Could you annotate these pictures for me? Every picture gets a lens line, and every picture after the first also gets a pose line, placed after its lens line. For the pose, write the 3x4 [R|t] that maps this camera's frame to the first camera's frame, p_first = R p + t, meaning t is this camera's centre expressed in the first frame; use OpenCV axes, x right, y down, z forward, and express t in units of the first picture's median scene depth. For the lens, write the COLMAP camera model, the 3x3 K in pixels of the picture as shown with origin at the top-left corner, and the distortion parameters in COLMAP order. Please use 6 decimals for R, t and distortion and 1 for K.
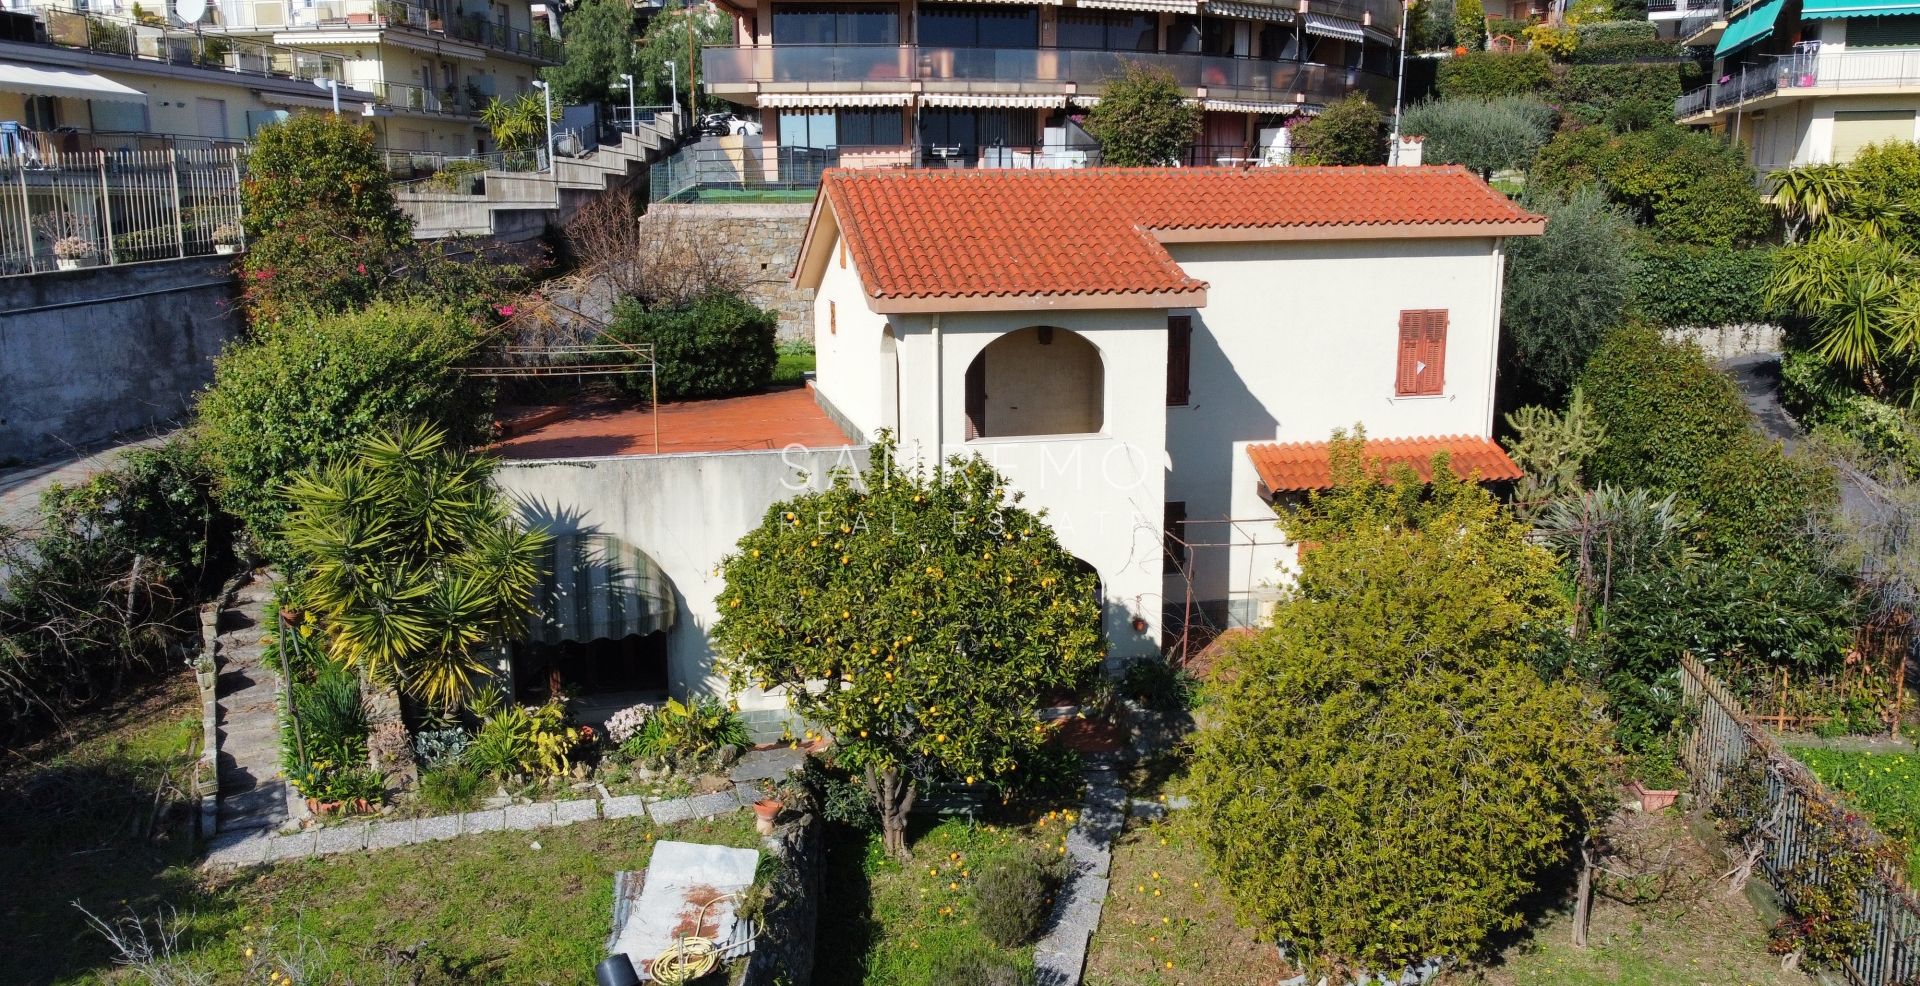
lens RADIAL K [[1438.3, 0, 960.0], [0, 1438.3, 493.0], [0, 0, 1]] dist [0.003445, -0.010346]
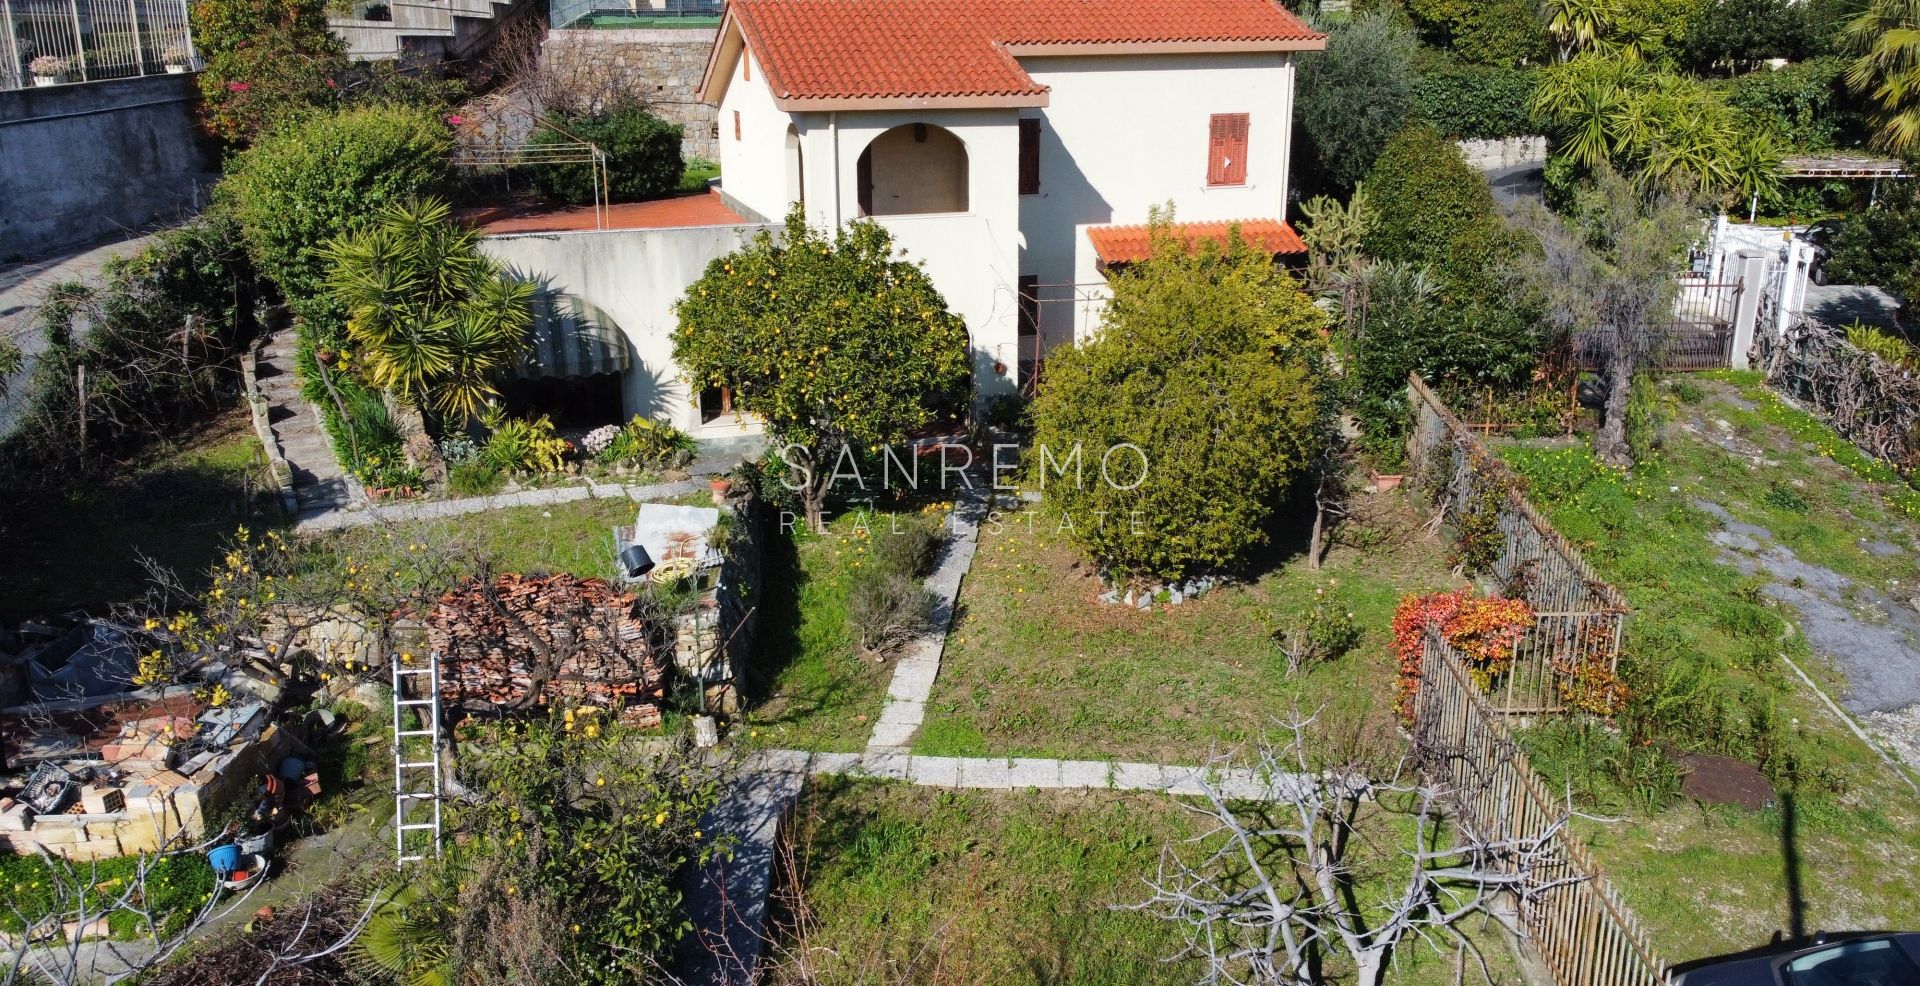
lens RADIAL K [[1438.3, 0, 960.0], [0, 1438.3, 493.0], [0, 0, 1]] dist [0.003445, -0.010346]
pose [[0.996121, -0.027232, 0.083669, -0.019950], [0.018127, 0.994016, 0.107718, 0.070978], [-0.086102, -0.105784, 0.990654, -0.277168]]
